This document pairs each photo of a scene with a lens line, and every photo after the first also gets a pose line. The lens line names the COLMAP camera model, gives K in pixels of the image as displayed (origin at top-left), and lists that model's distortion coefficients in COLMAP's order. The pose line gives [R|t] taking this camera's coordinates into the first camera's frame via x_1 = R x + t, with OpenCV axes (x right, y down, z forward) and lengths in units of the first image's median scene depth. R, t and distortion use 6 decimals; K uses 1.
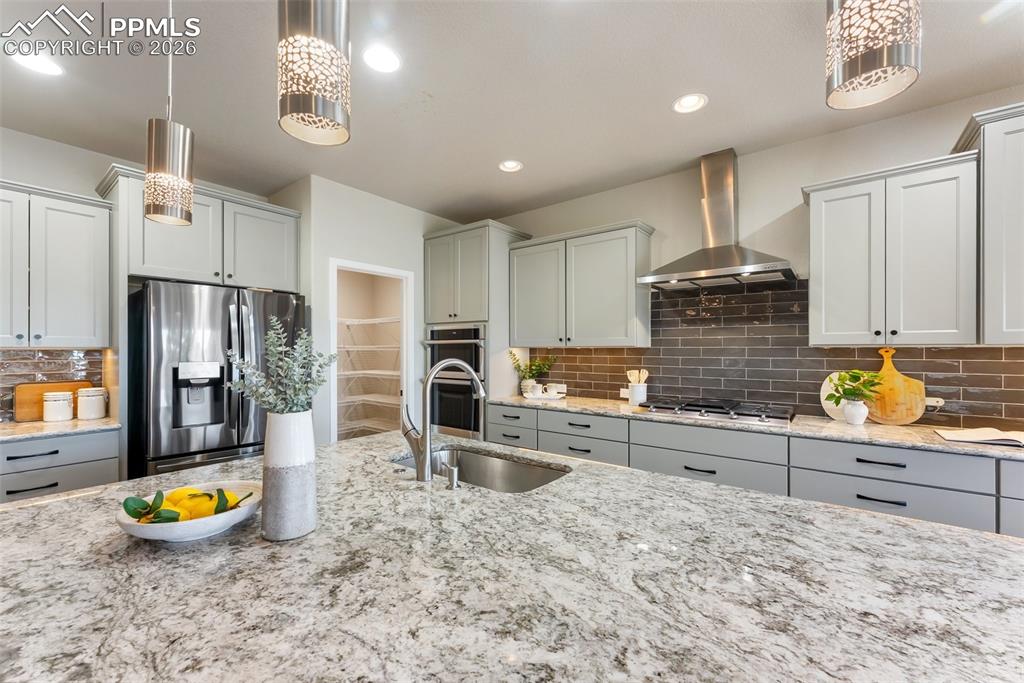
lens RADIAL K [[414.0, 0, 514.8], [0, 414.0, 348.9], [0, 0, 1]] dist [-0.000994, 0.001935]
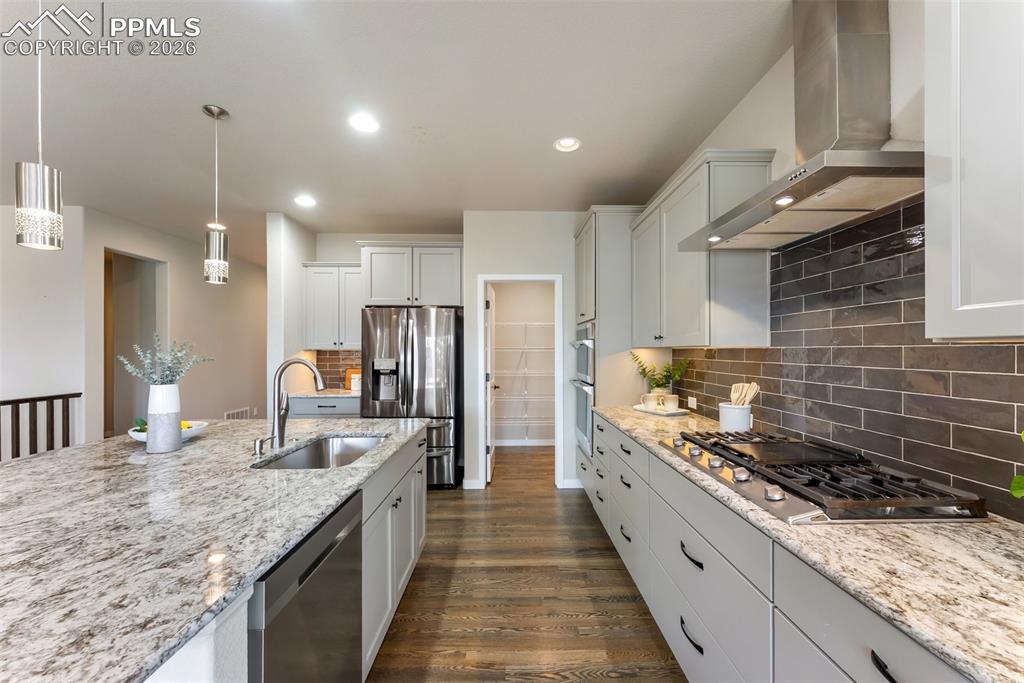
lens RADIAL K [[414.0, 0, 517.0], [0, 414.0, 345.9], [0, 0, 1]] dist [-0.000994, 0.001935]
pose [[0.623815, -0.008767, -0.781523, 1.529875], [0.001526, 0.999949, -0.009999, 0.000112], [0.781570, 0.005045, 0.623797, 0.888897]]
